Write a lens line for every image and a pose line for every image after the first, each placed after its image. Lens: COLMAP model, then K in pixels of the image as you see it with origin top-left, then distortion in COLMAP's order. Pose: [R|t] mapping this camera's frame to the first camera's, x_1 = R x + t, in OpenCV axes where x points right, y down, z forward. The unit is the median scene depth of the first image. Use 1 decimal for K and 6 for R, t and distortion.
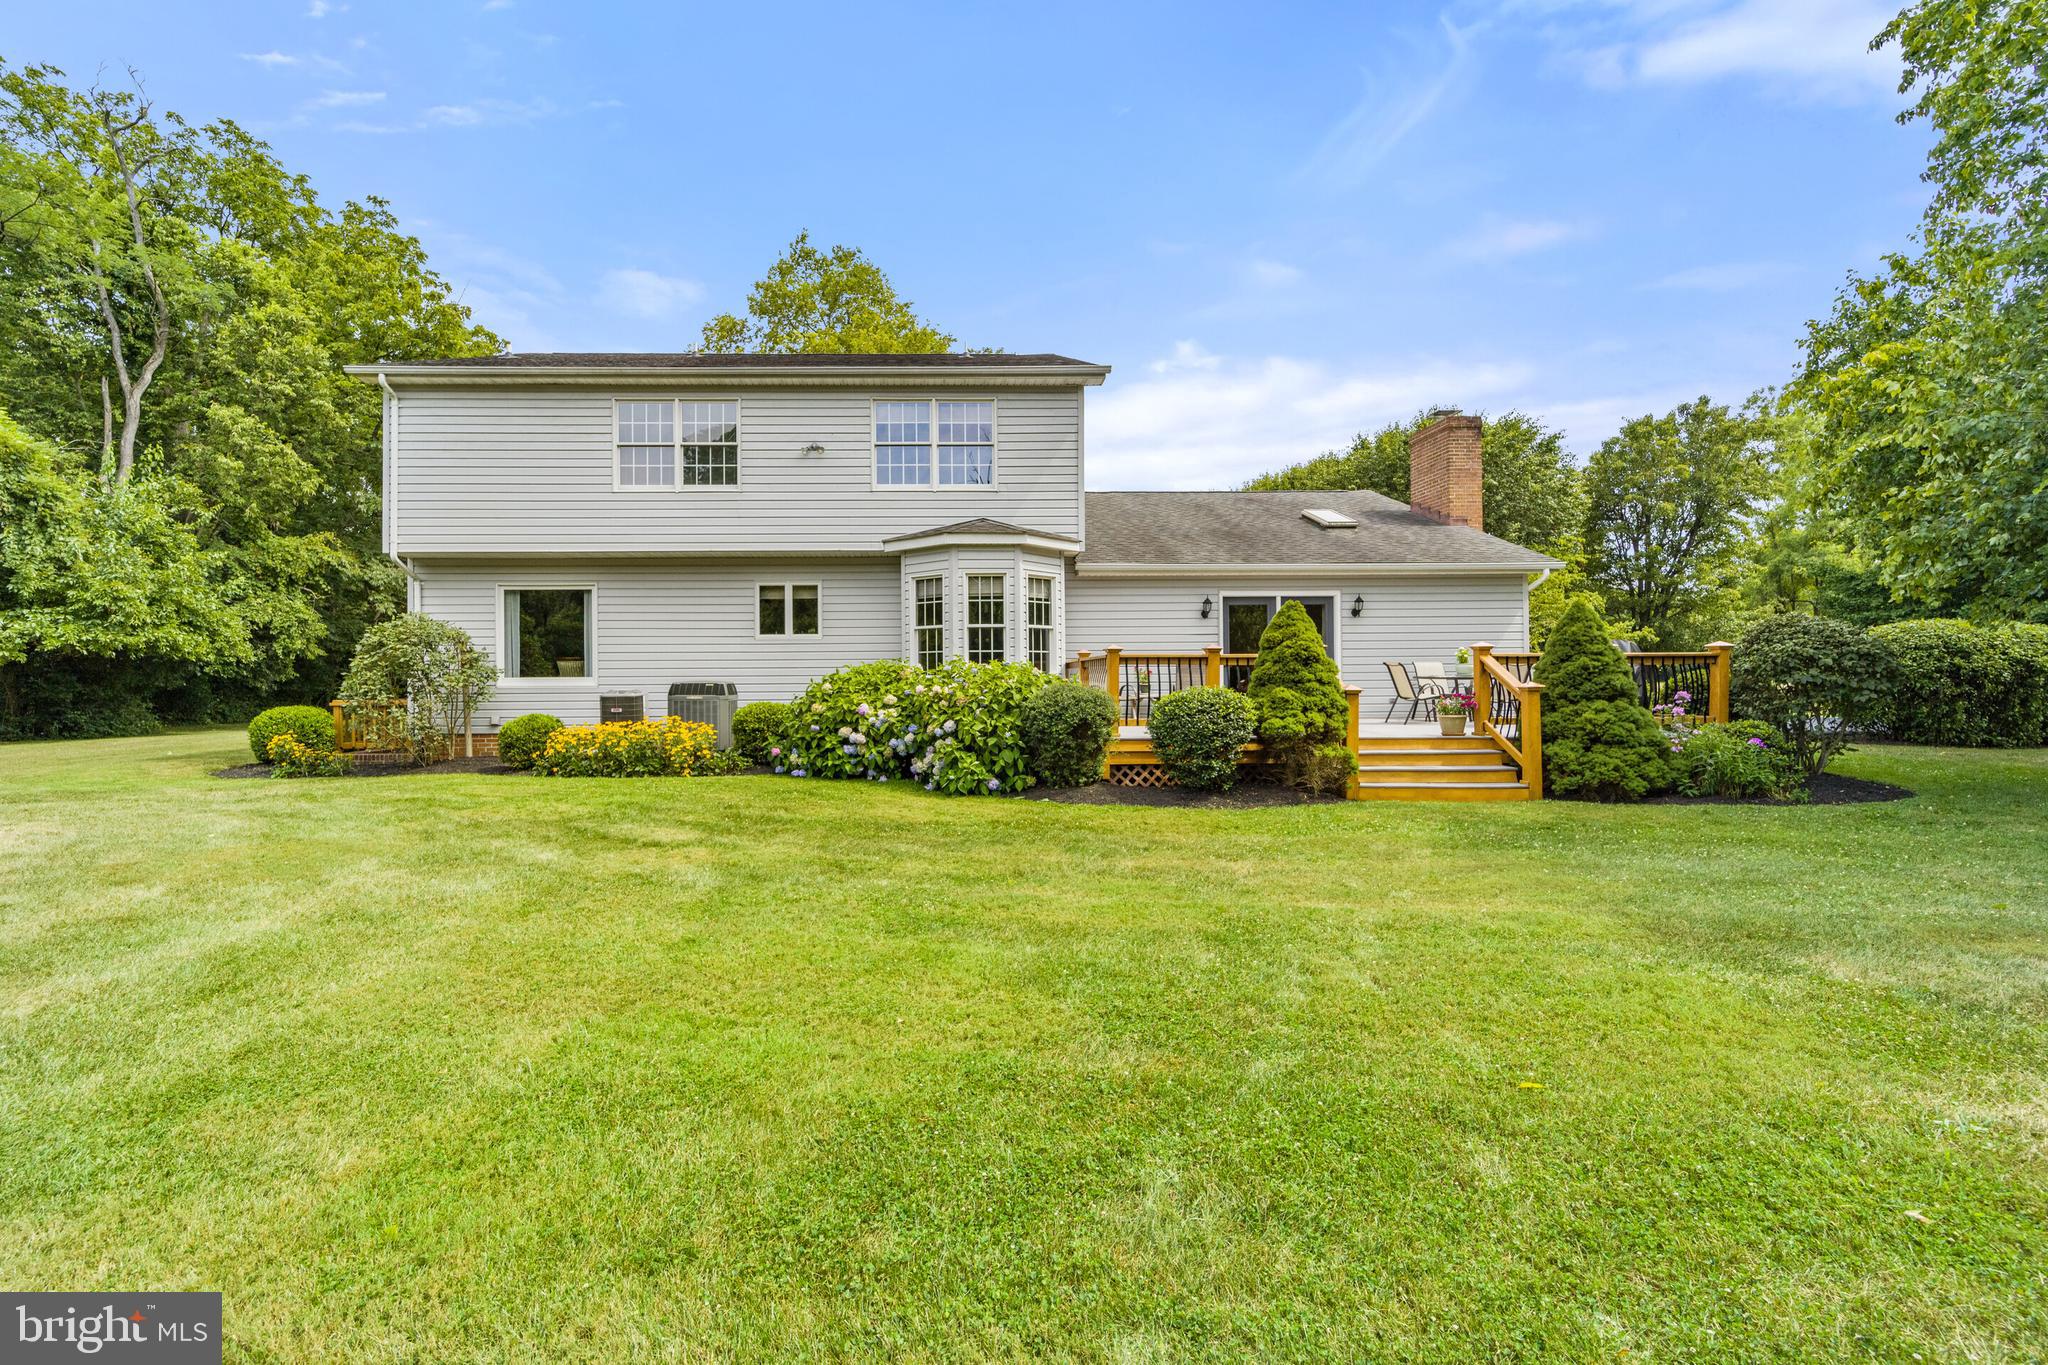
lens RADIAL K [[824.6, 0, 1015.9], [0, 824.6, 671.6], [0, 0, 1]] dist [-0.003692, -0.001114]
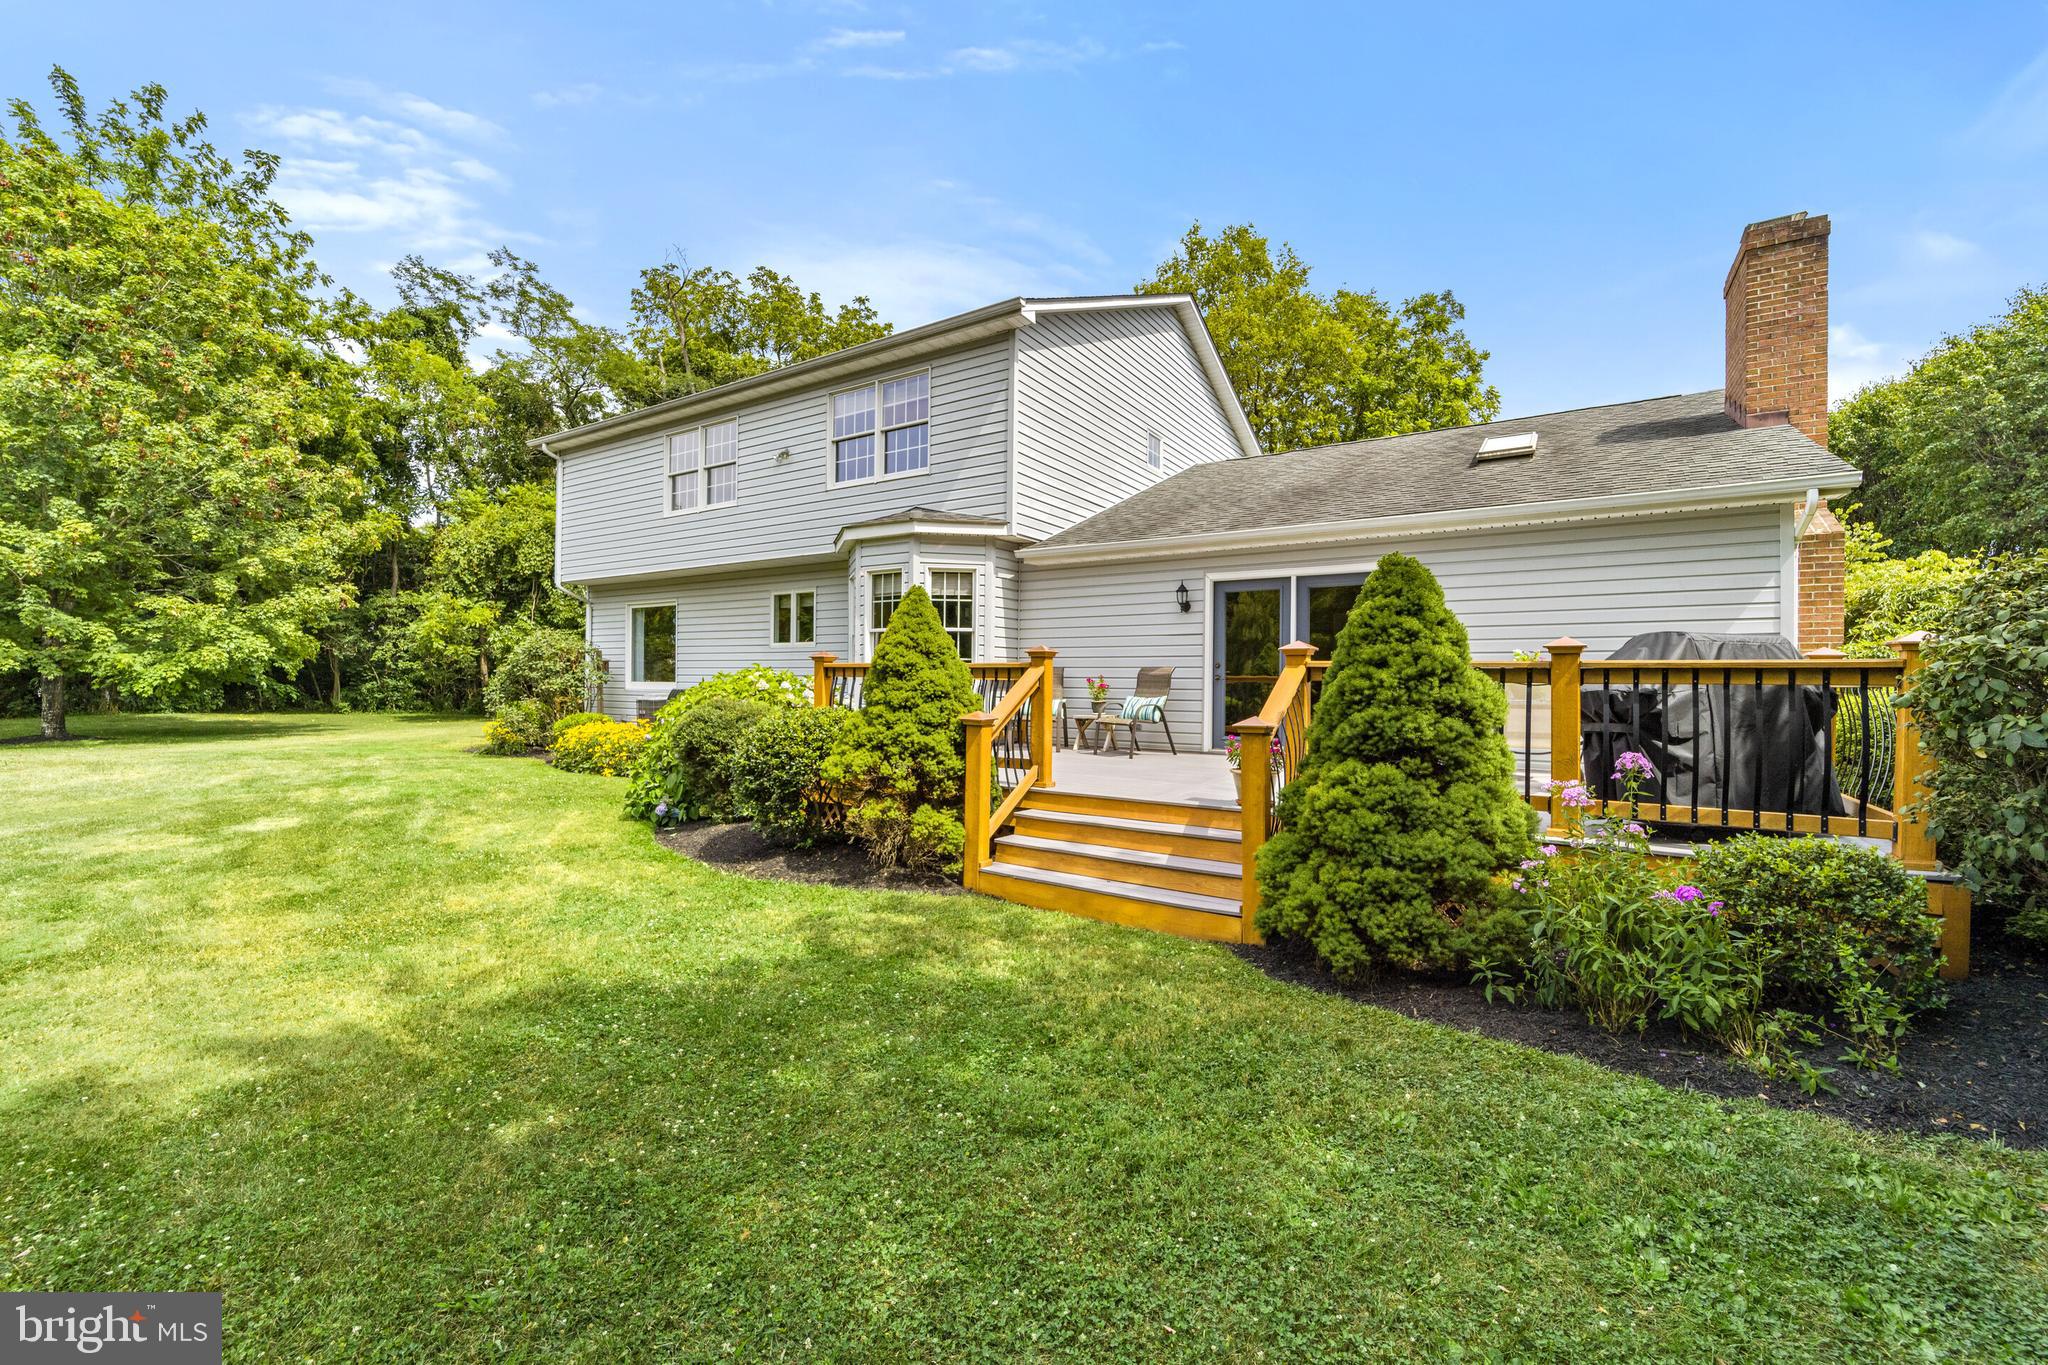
lens RADIAL K [[824.6, 0, 1008.6], [0, 824.6, 689.1], [0, 0, 1]] dist [-0.003692, -0.001114]
pose [[0.827492, 0.017351, -0.561209, 0.512807], [-0.008659, 0.999798, 0.018143, -0.008621], [0.561410, -0.010154, 0.827475, 0.309777]]
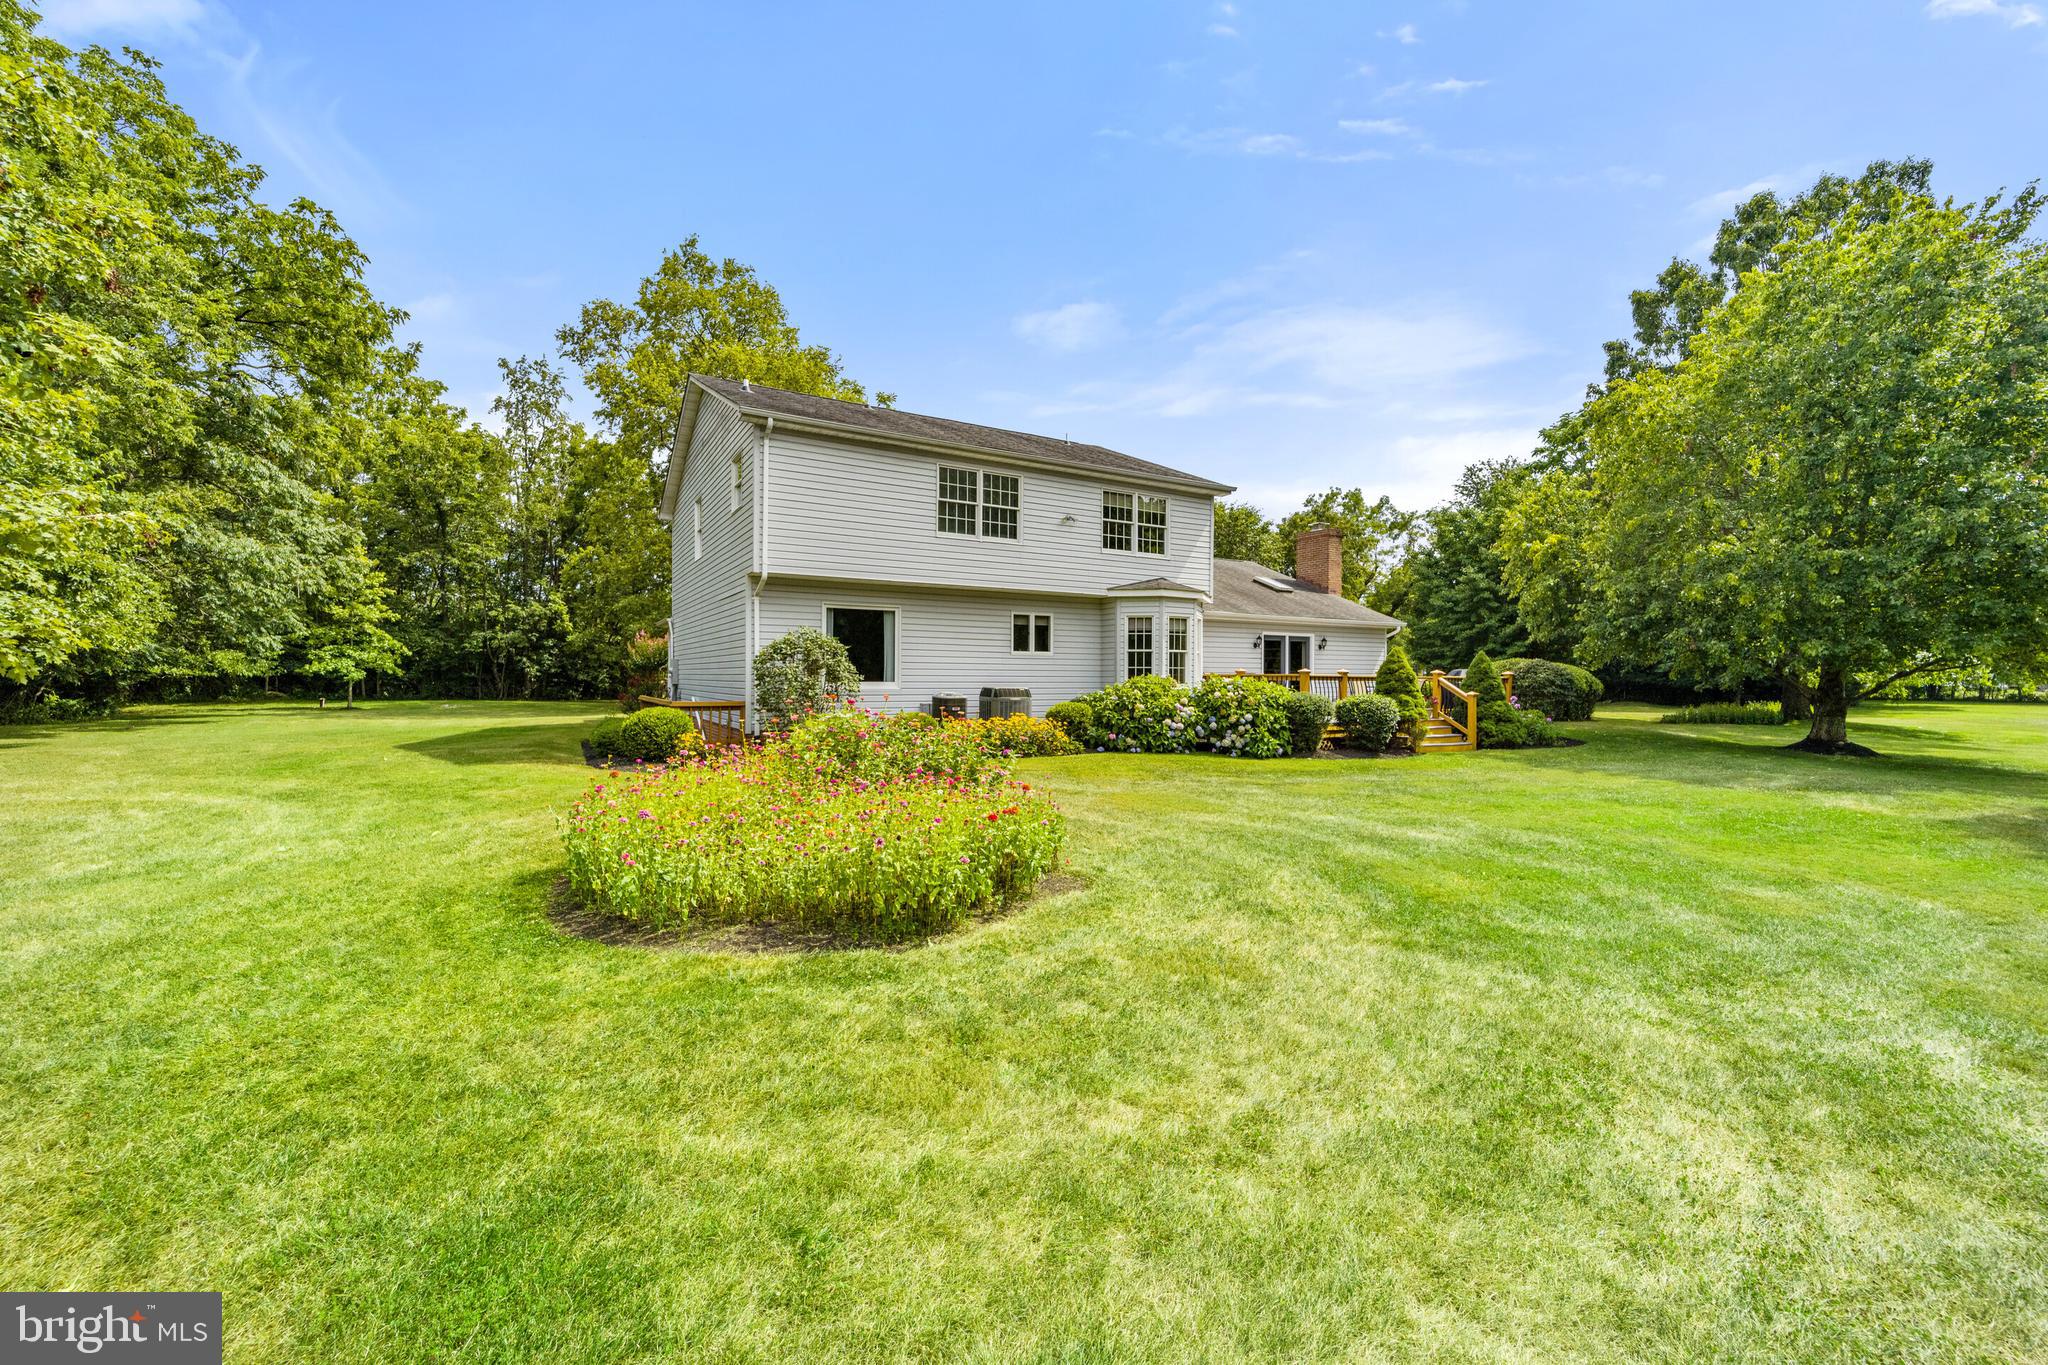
lens RADIAL K [[798.0, 0, 1025.8], [0, 798.0, 678.4], [0, 0, 1]] dist [0.003160, 0.000380]
pose [[0.882764, 0.012707, 0.469644, -0.895112], [-0.013896, 0.999903, -0.000935, -0.001272], [-0.469610, -0.005700, 0.882855, -0.142017]]
